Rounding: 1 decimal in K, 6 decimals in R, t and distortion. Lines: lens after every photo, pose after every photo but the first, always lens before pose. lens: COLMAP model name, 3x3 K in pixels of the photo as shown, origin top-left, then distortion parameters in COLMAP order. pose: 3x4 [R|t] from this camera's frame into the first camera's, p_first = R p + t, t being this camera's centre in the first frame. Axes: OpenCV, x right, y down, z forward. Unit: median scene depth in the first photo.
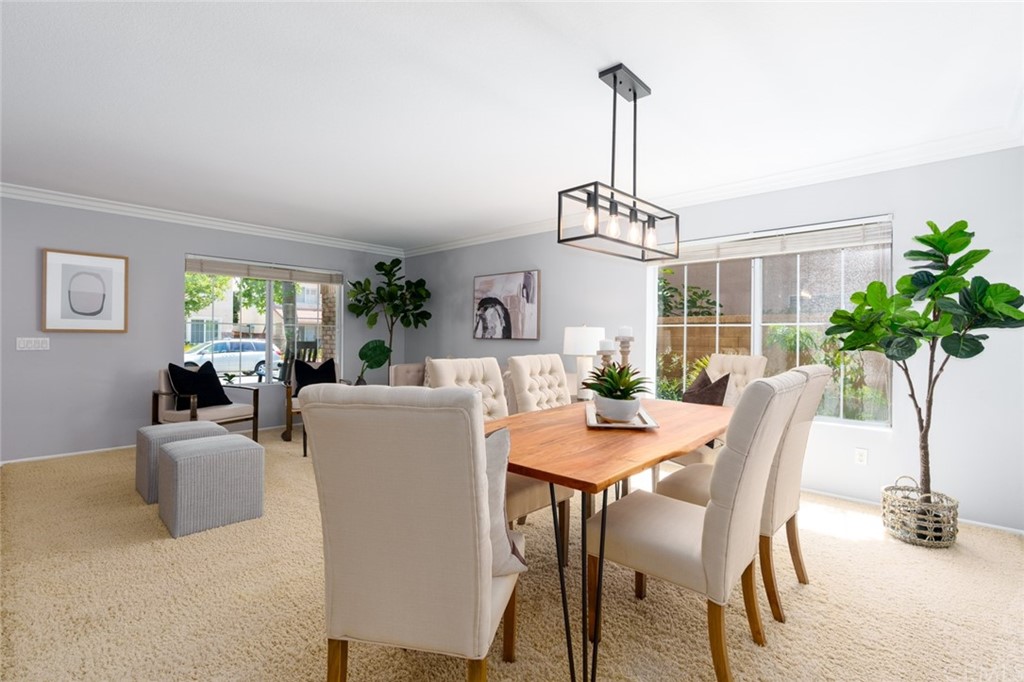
lens RADIAL K [[471.9, 0, 510.8], [0, 471.9, 337.7], [0, 0, 1]] dist [0.001304, 0.000191]
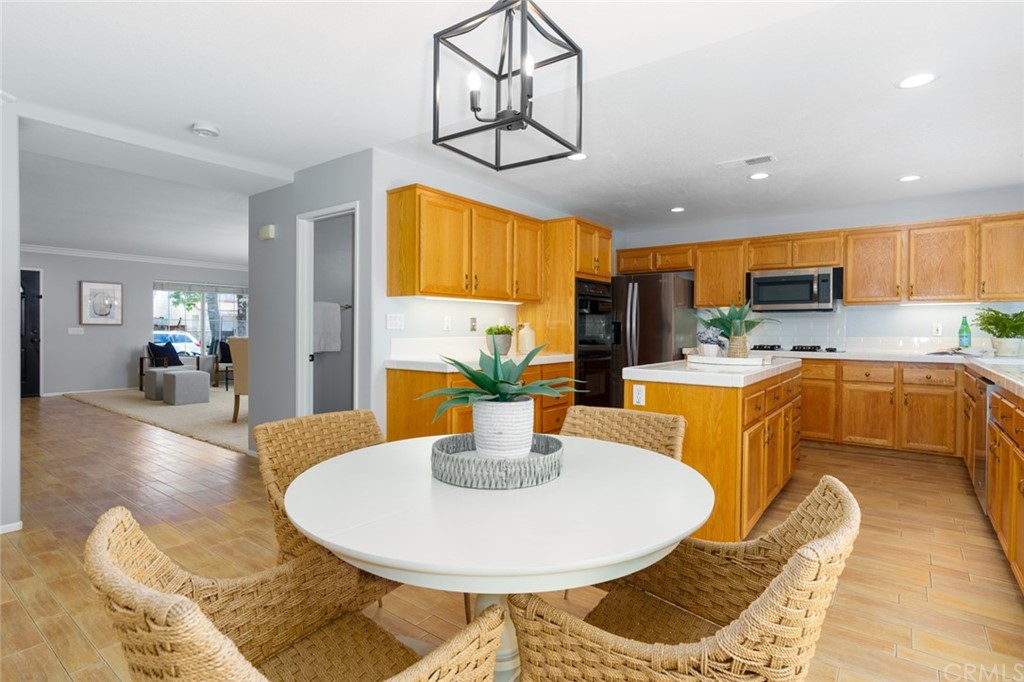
lens RADIAL K [[535.1, 0, 524.2], [0, 535.1, 327.0], [0, 0, 1]] dist [-0.000266, 0.001358]
pose [[0.994786, -0.003062, 0.101938, 0.522013], [0.004114, 0.999940, -0.010118, 0.022922], [-0.101901, 0.010485, 0.994739, -1.227846]]
